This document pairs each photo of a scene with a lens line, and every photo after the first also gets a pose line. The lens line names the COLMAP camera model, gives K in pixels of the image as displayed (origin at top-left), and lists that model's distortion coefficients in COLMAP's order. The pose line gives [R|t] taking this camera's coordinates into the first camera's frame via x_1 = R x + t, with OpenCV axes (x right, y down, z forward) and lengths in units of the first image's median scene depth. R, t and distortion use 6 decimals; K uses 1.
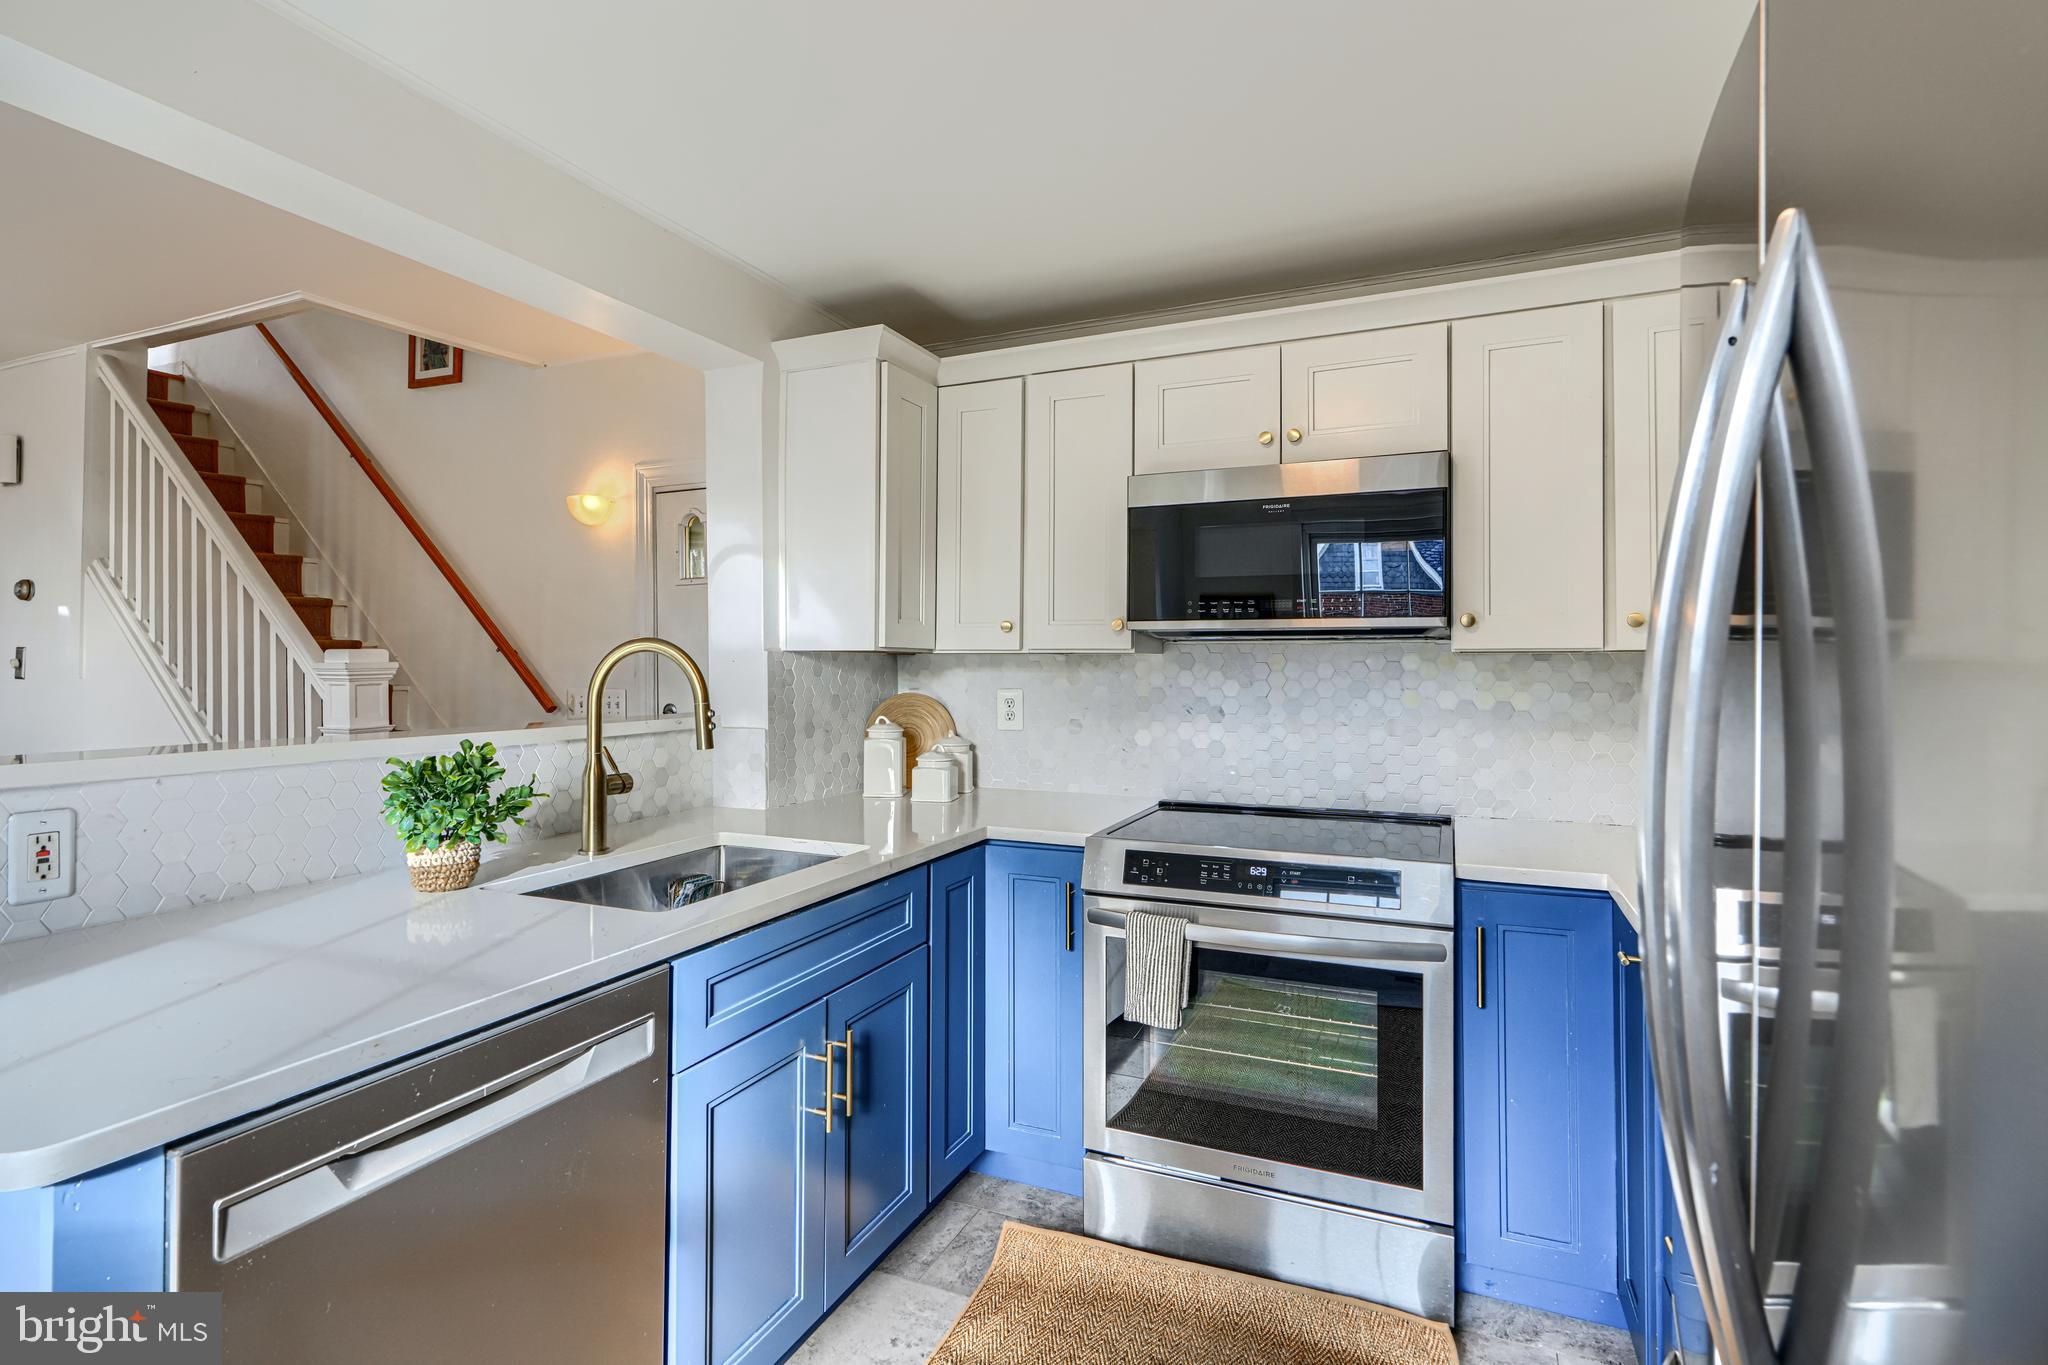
lens RADIAL K [[979.1, 0, 1026.6], [0, 979.1, 665.7], [0, 0, 1]] dist [0.003793, -0.001154]
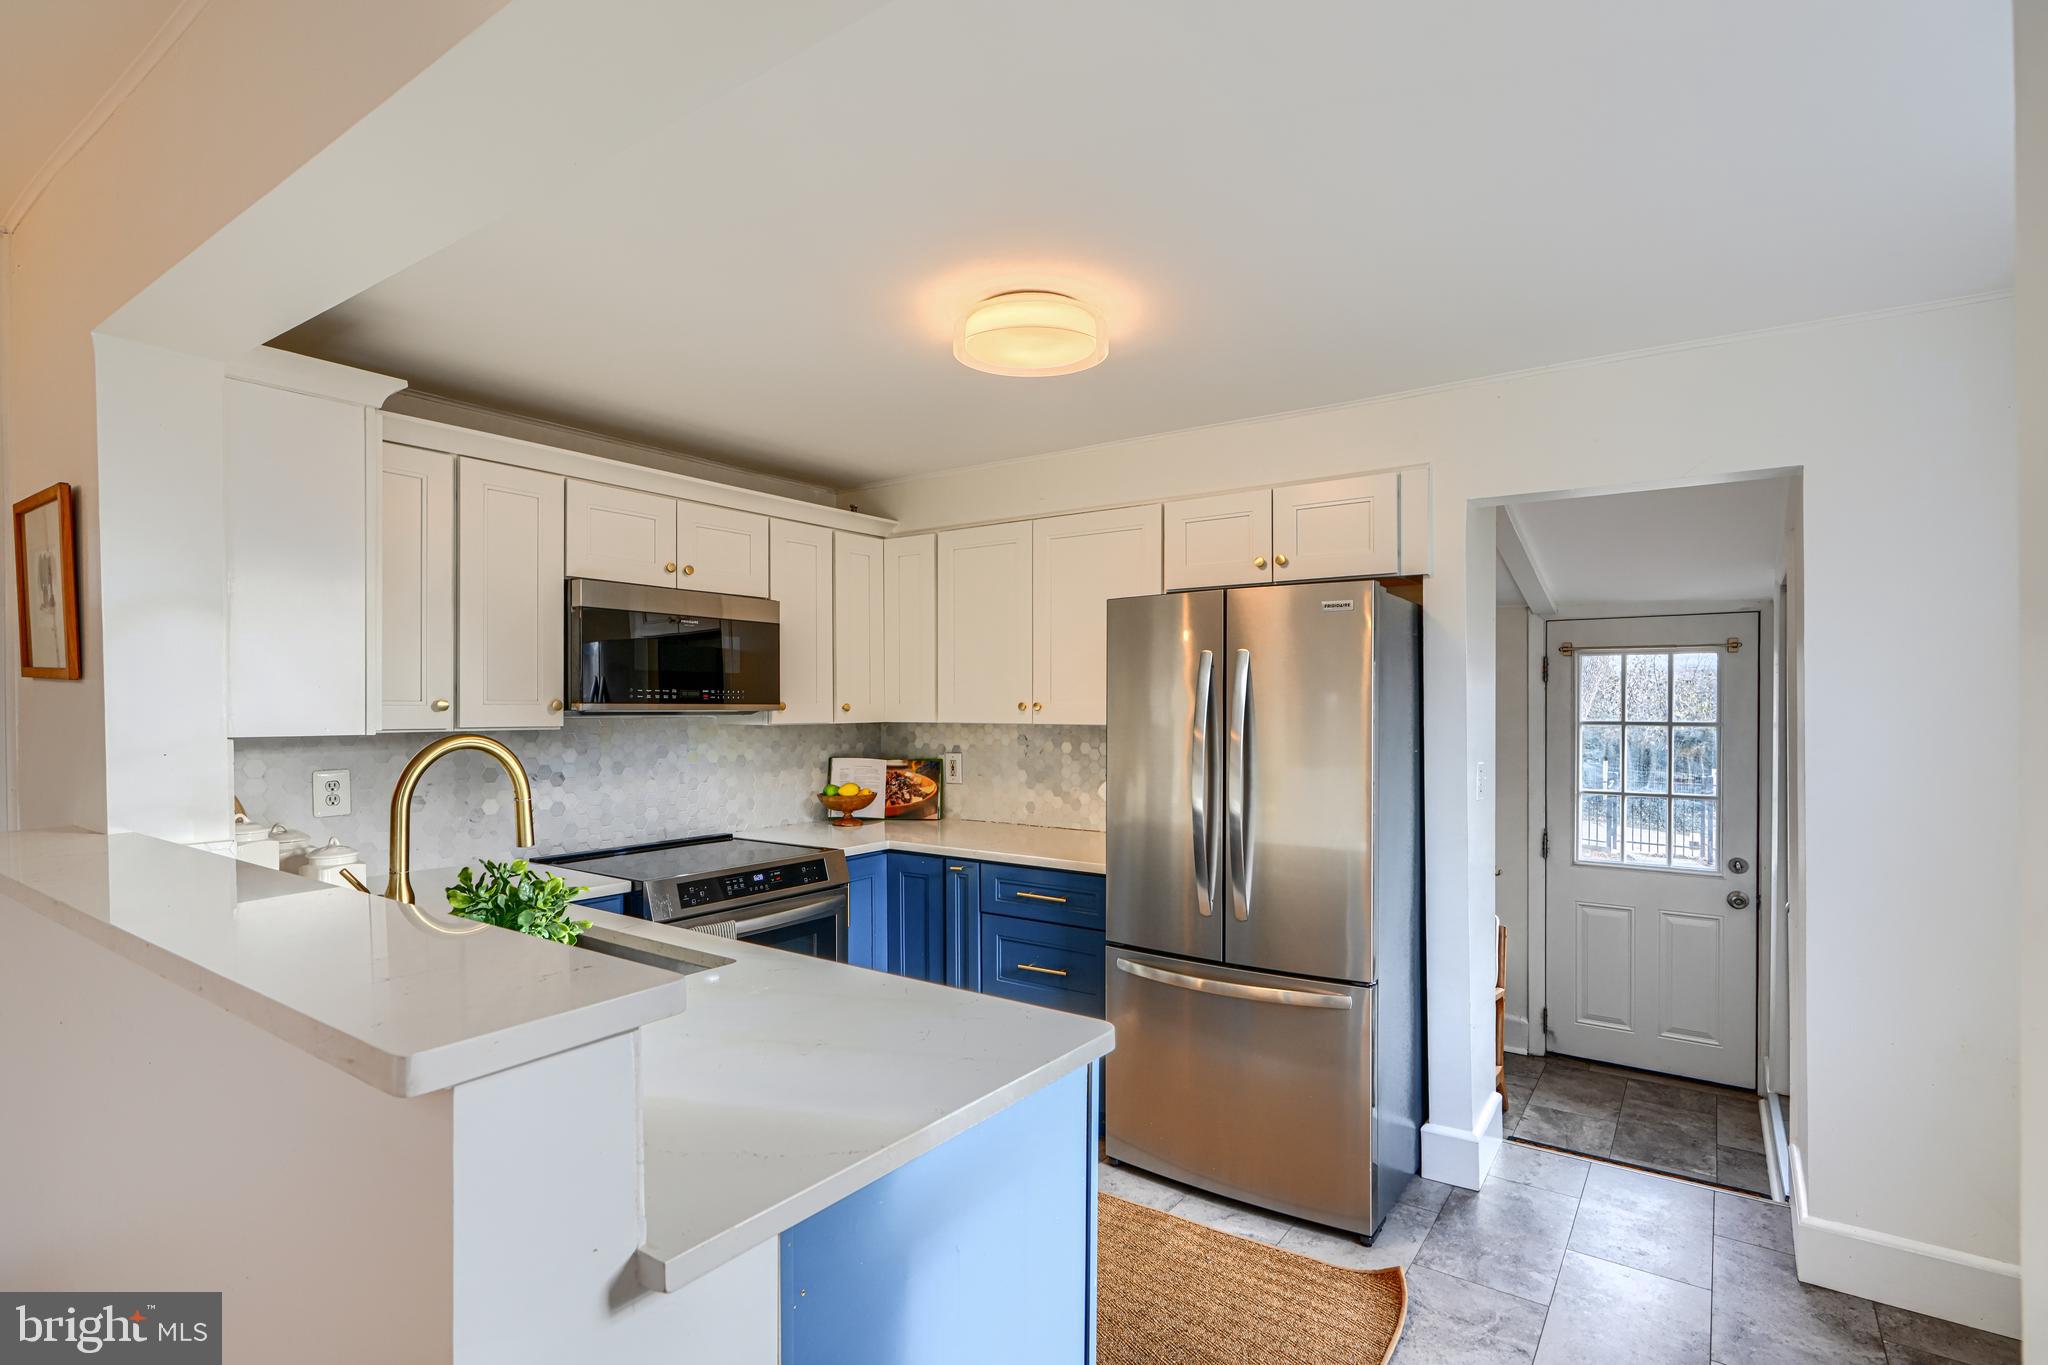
lens RADIAL K [[979.1, 0, 1025.1], [0, 979.1, 705.6], [0, 0, 1]] dist [0.003793, -0.001154]
pose [[0.204319, -0.002096, 0.978902, -0.904654], [0.000321, 0.999998, 0.002074, -0.043399], [-0.978904, -0.000110, 0.204319, 0.236636]]
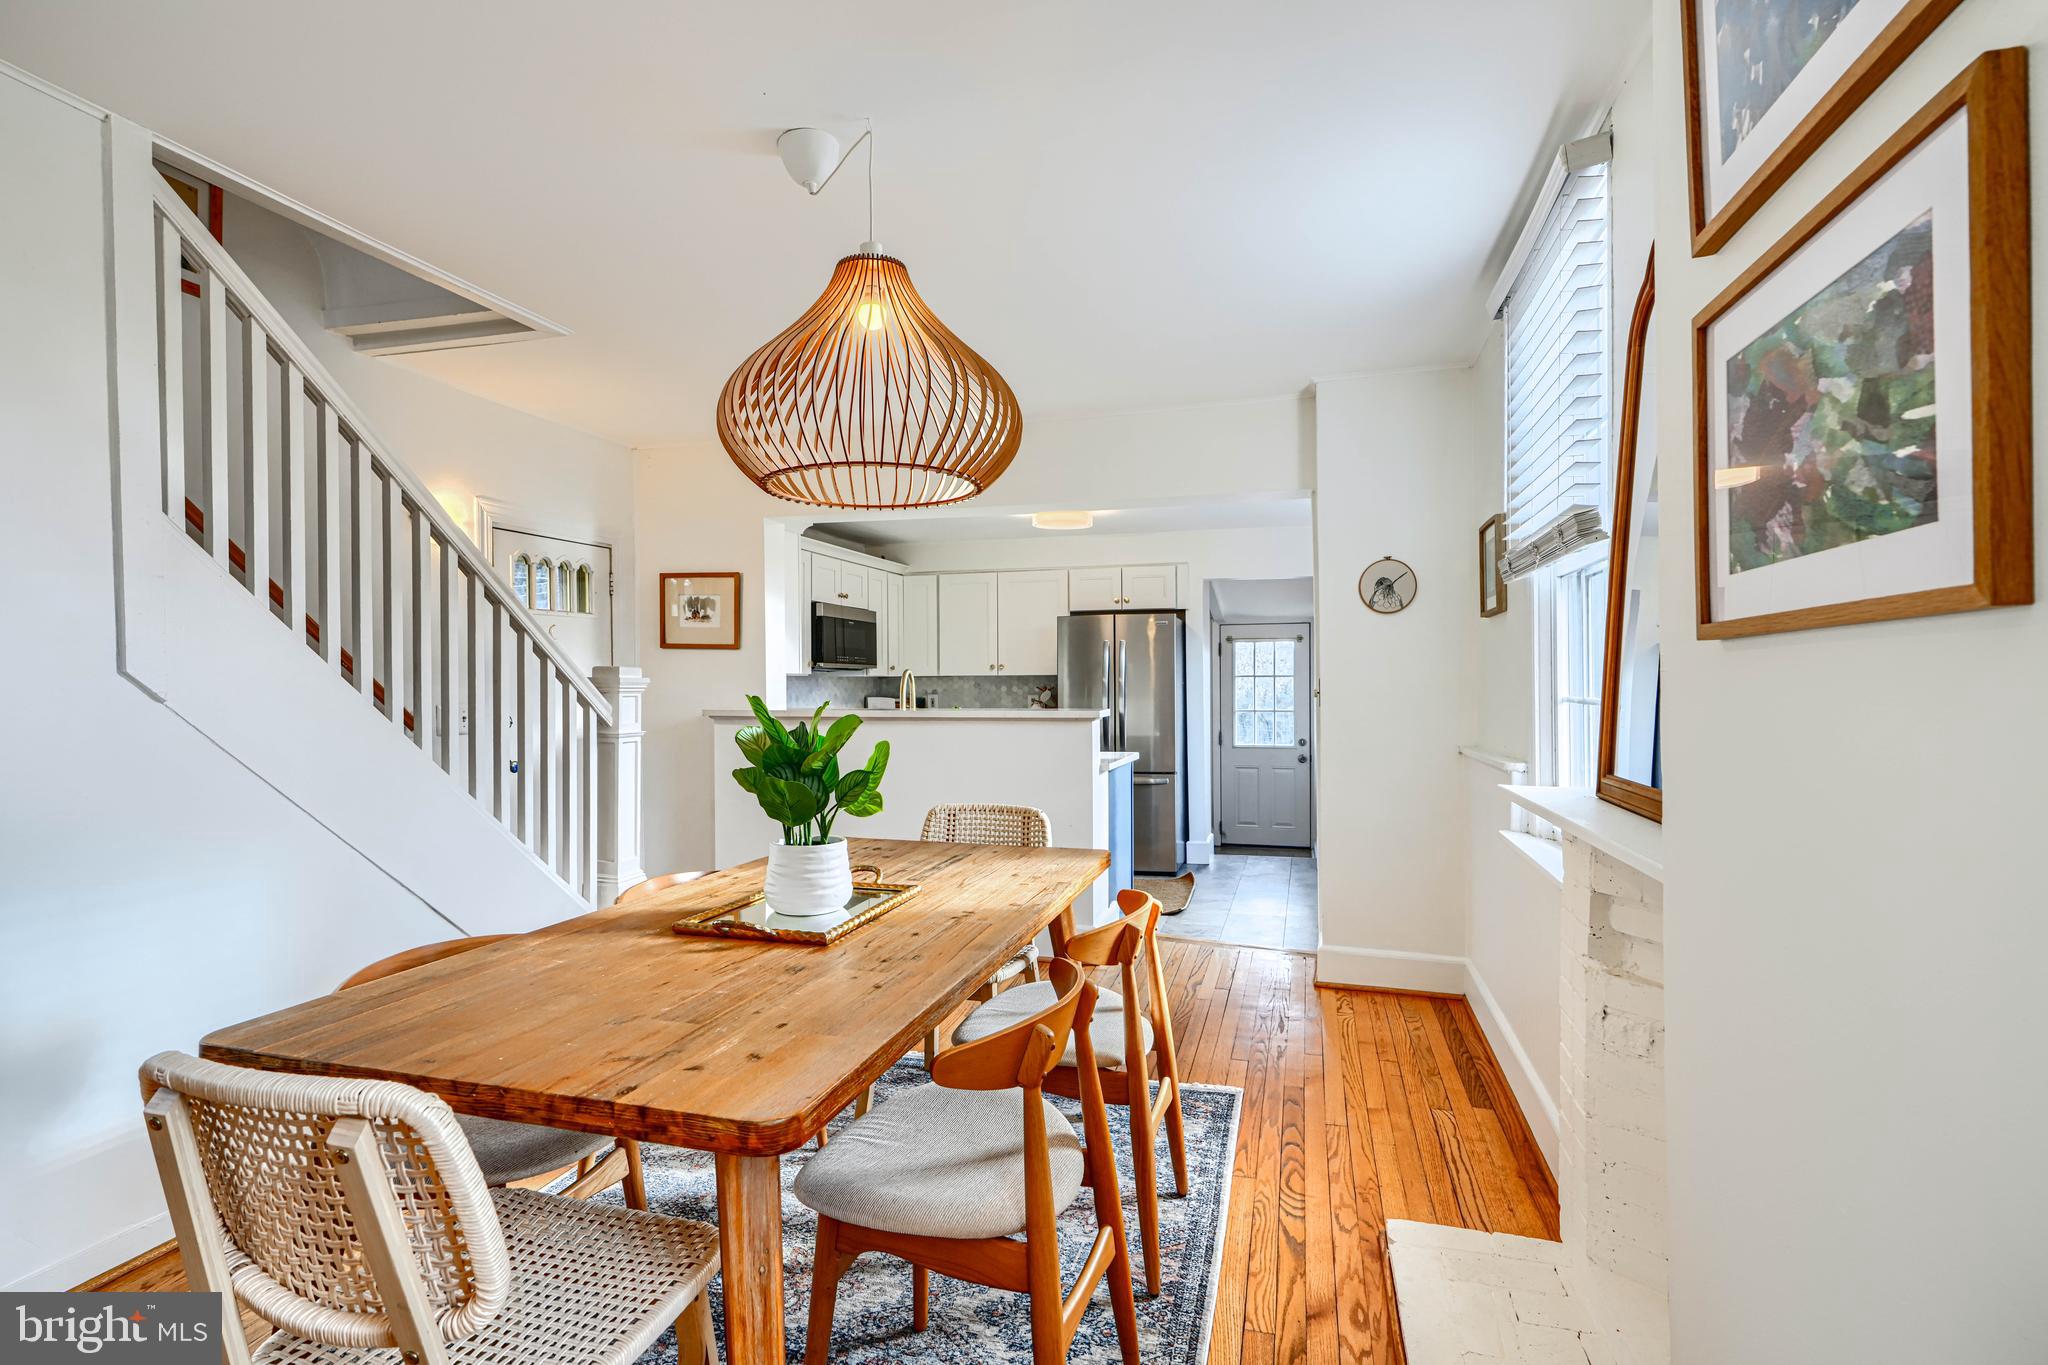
lens RADIAL K [[979.1, 0, 1032.6], [0, 979.1, 681.0], [0, 0, 1]] dist [0.003793, -0.001154]
pose [[-0.135307, 0.002059, 0.990802, -2.297178], [0.006255, 0.999980, -0.001224, 0.005903], [-0.990784, 0.006032, -0.135317, 0.792271]]
